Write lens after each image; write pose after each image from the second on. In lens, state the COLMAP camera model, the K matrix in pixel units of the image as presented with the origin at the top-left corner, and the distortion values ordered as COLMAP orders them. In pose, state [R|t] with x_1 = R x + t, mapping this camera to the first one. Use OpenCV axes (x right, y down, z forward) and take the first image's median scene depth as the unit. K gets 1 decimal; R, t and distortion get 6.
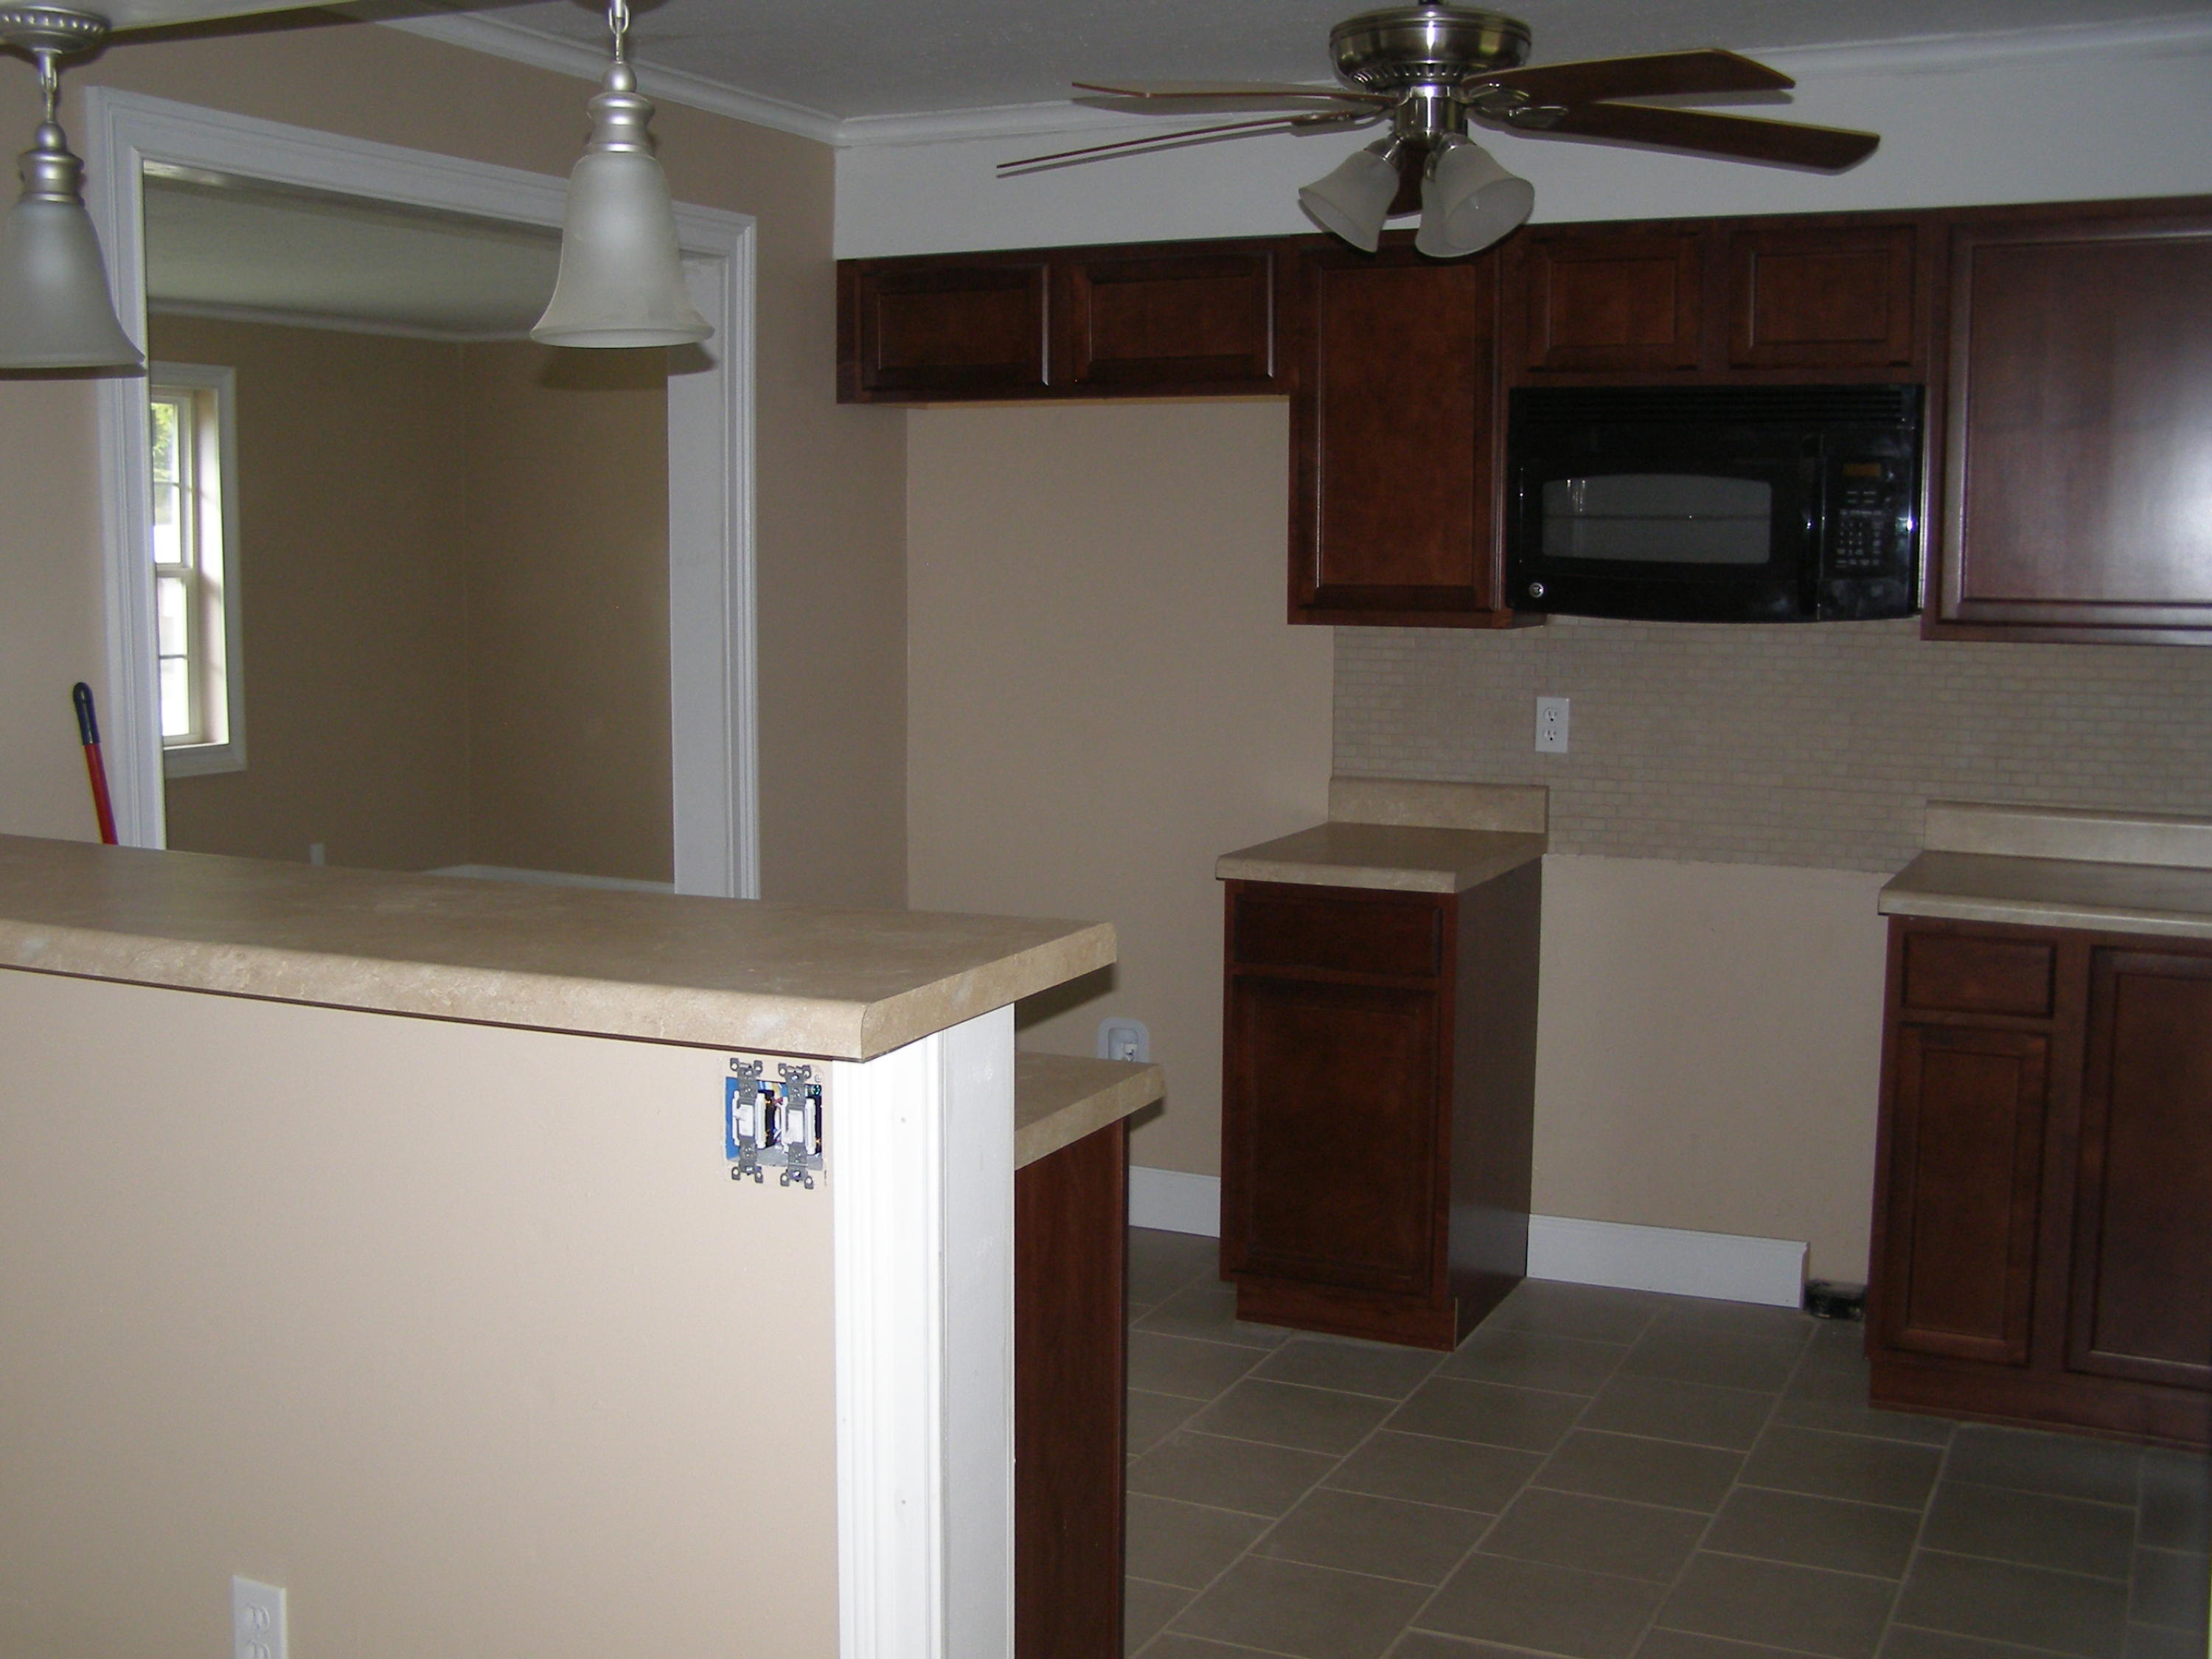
lens RADIAL K [[2492.9, 0, 1106.0], [0, 2492.9, 829.5], [0, 0, 1]] dist [-0.234427, 0.380157]
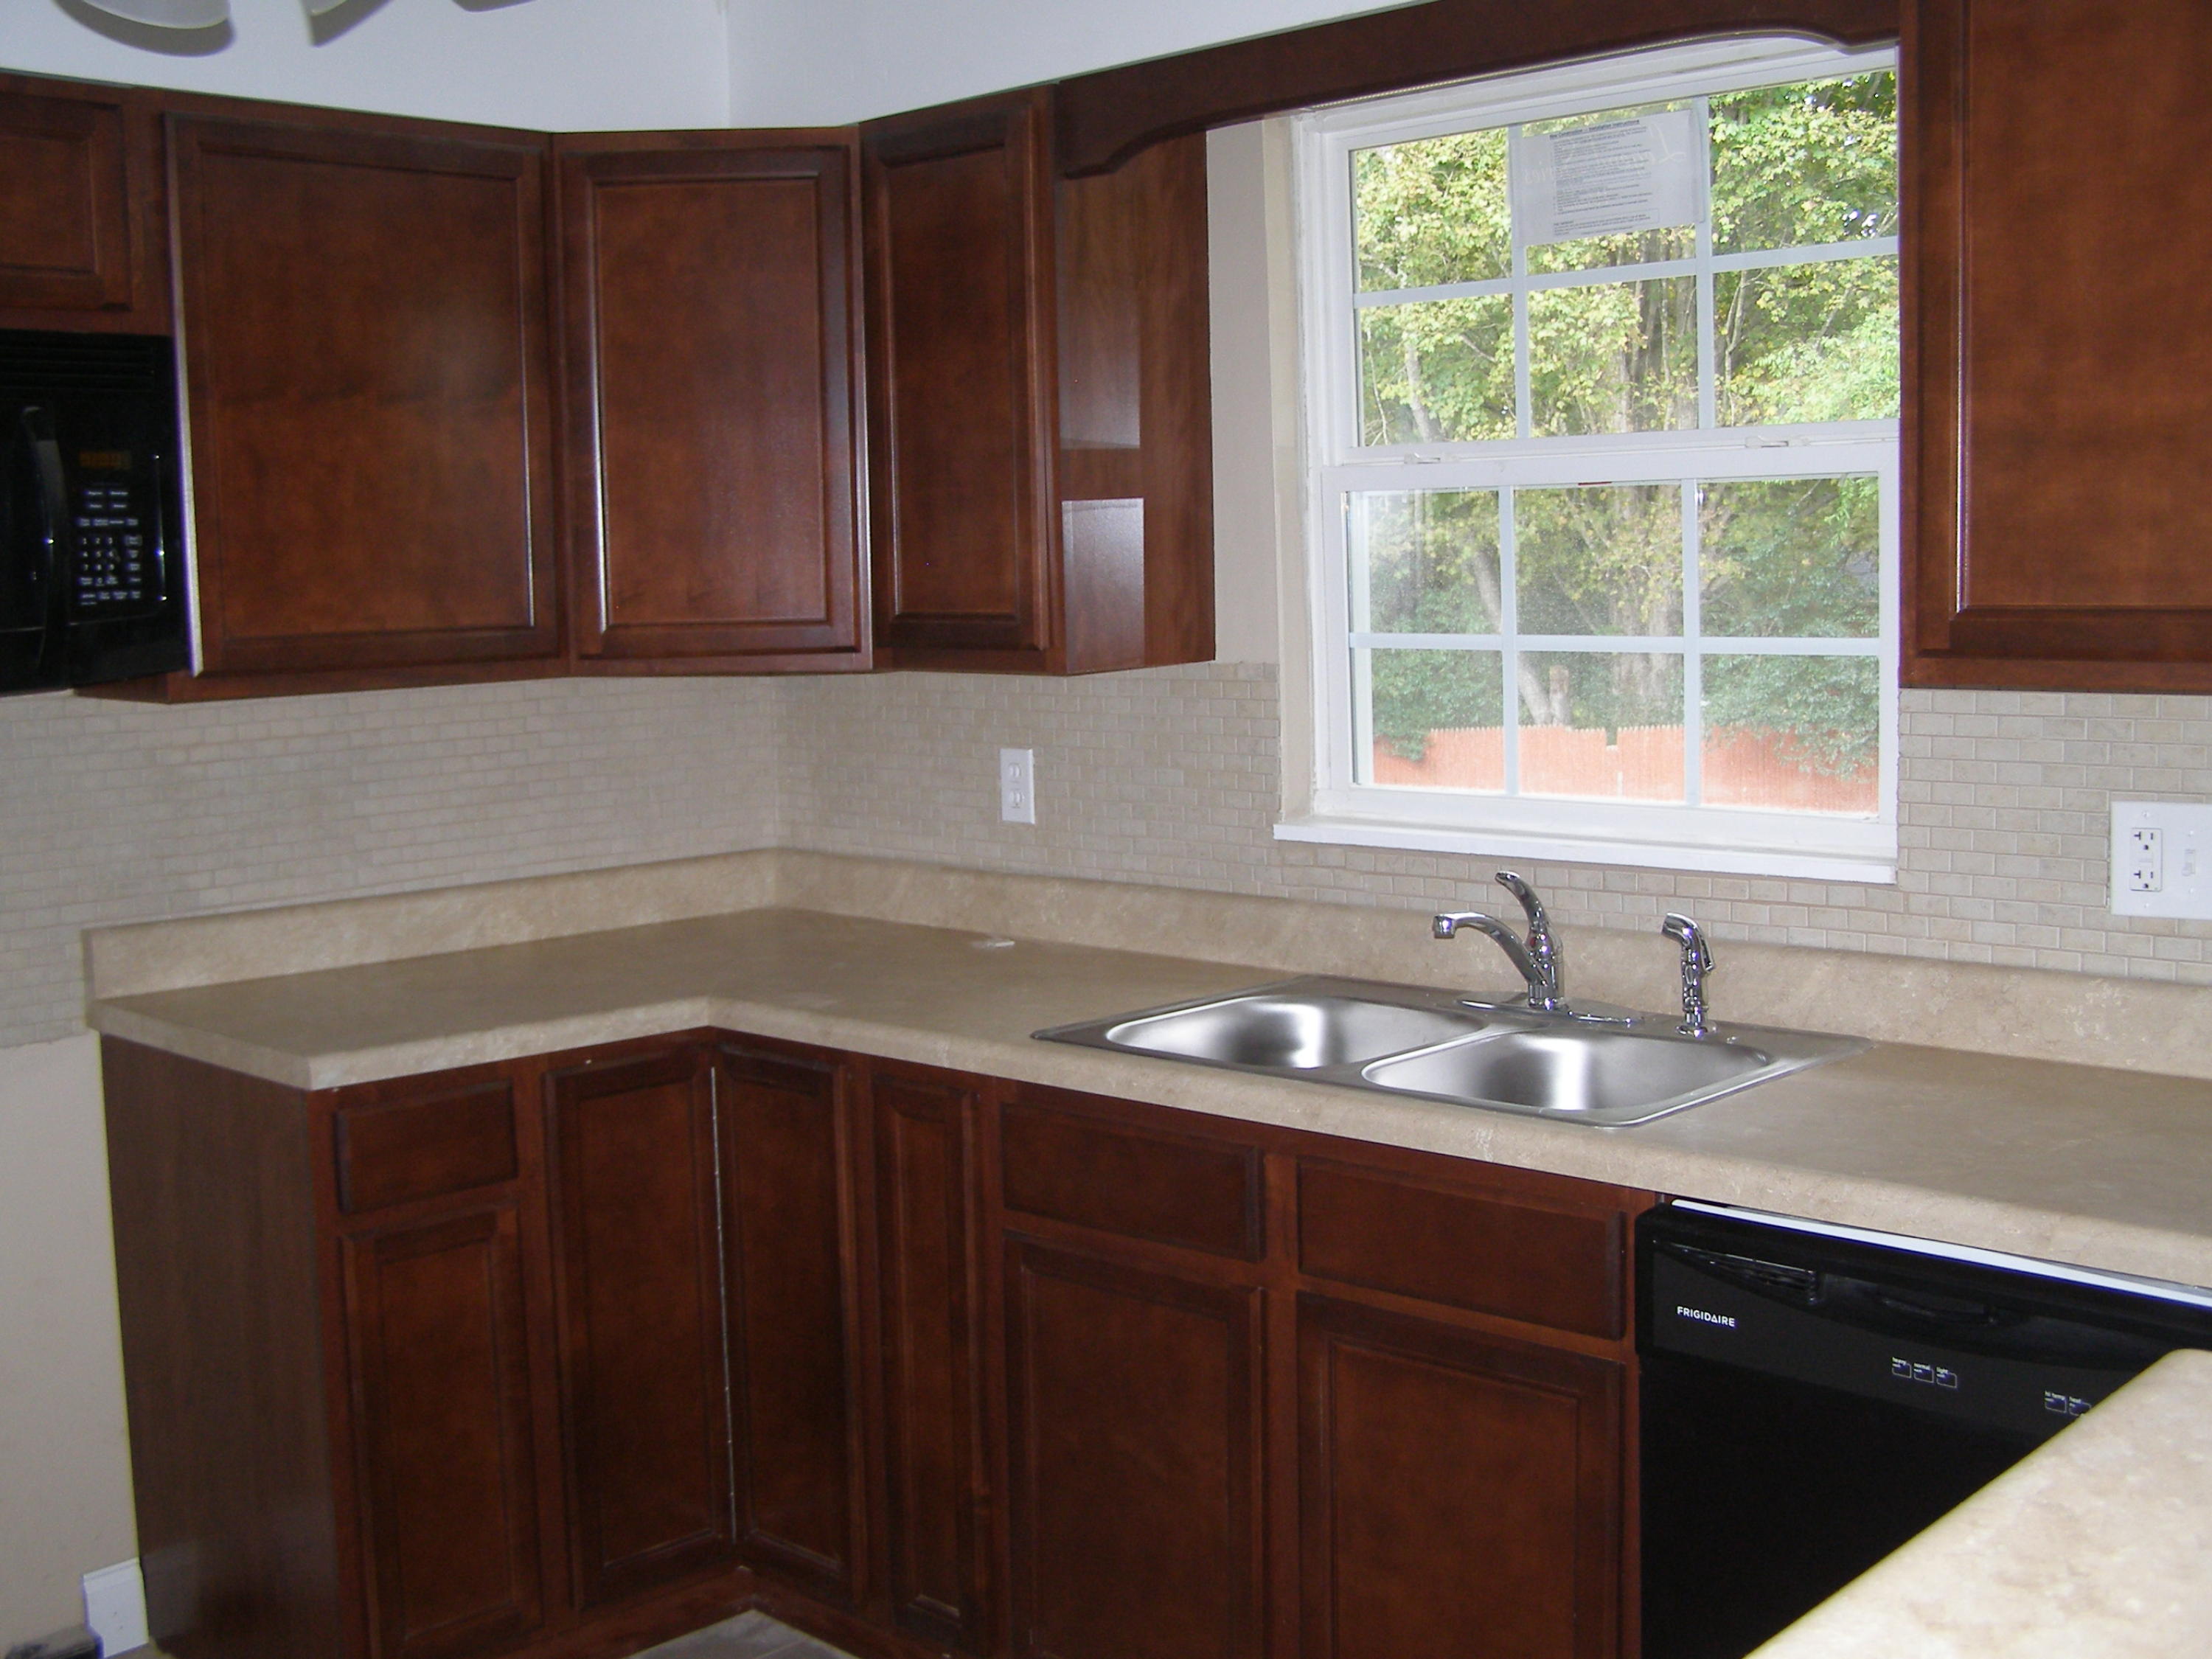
lens RADIAL K [[2492.9, 0, 1106.0], [0, 2492.9, 829.5], [0, 0, 1]] dist [-0.234427, 0.380157]
pose [[0.305036, -0.113424, 0.945562, -0.248808], [0.130110, 0.988536, 0.076606, -0.059526], [-0.943411, 0.099660, 0.316297, 0.522453]]
